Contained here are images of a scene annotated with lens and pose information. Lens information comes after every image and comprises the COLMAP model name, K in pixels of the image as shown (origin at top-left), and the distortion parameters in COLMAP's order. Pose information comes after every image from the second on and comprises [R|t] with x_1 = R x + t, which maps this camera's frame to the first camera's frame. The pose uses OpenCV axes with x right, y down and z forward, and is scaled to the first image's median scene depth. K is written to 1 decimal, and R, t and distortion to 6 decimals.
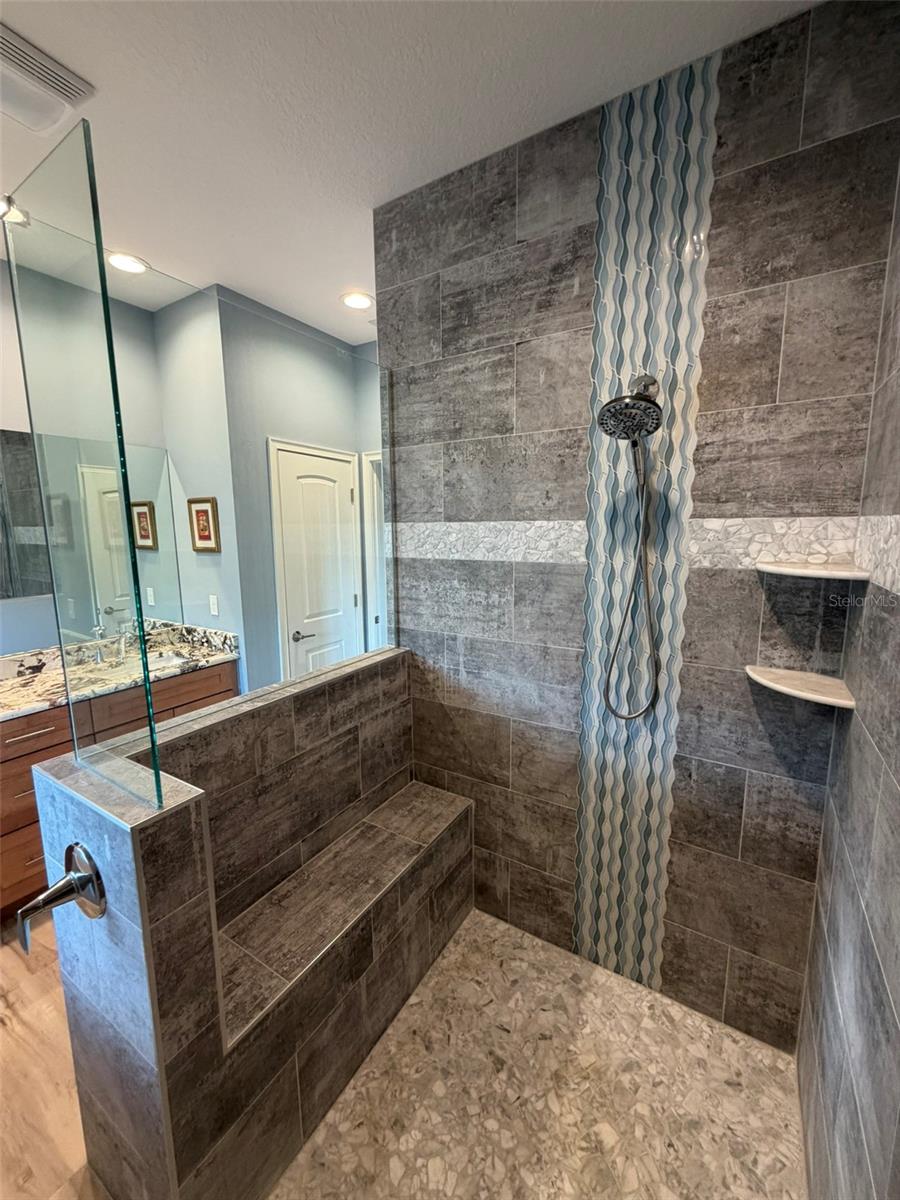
lens RADIAL K [[479.7, 0, 450.0], [0, 479.7, 600.0], [0, 0, 1]] dist [0.001255, 0.000375]
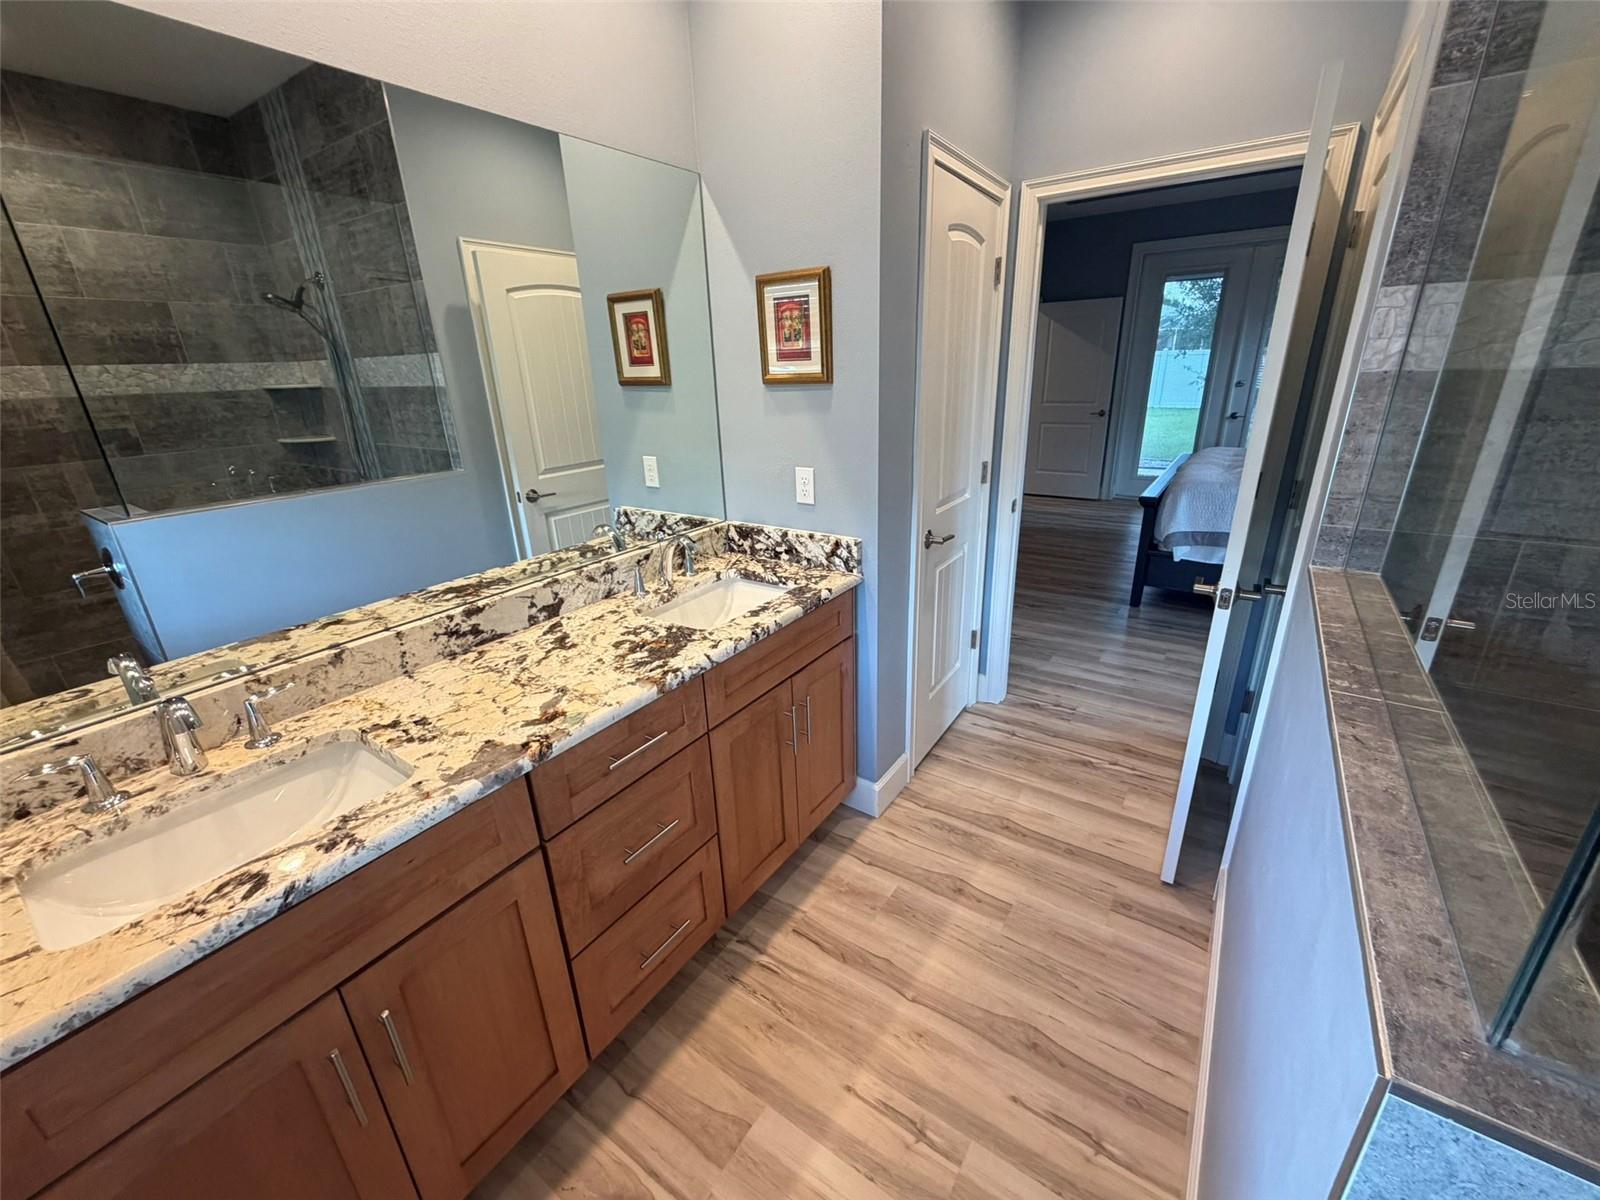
lens RADIAL K [[647.9, 0, 800.0], [0, 647.9, 600.0], [0, 0, 1]] dist [0.002197, 0.000126]
pose [[0.998603, -0.007889, -0.052244, -0.462354], [0.018078, 0.980128, 0.197539, -0.007275], [0.049648, -0.198208, 0.978902, 0.251109]]
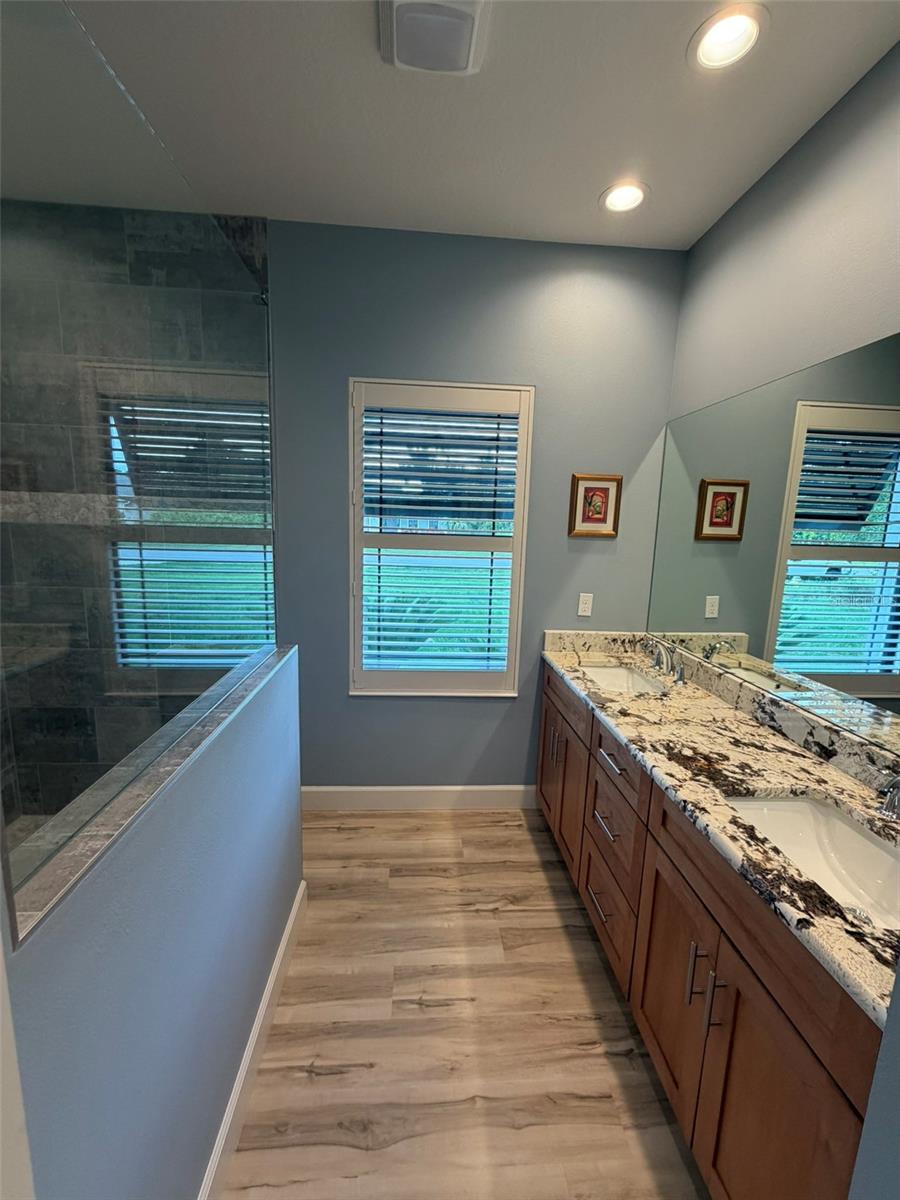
lens RADIAL K [[479.7, 0, 450.0], [0, 479.7, 600.0], [0, 0, 1]] dist [0.001255, 0.000375]
pose [[-0.811456, 0.077257, -0.579285, -0.136996], [-0.115427, 0.950511, 0.288454, -0.129401], [0.572902, 0.300933, -0.762380, 0.965709]]
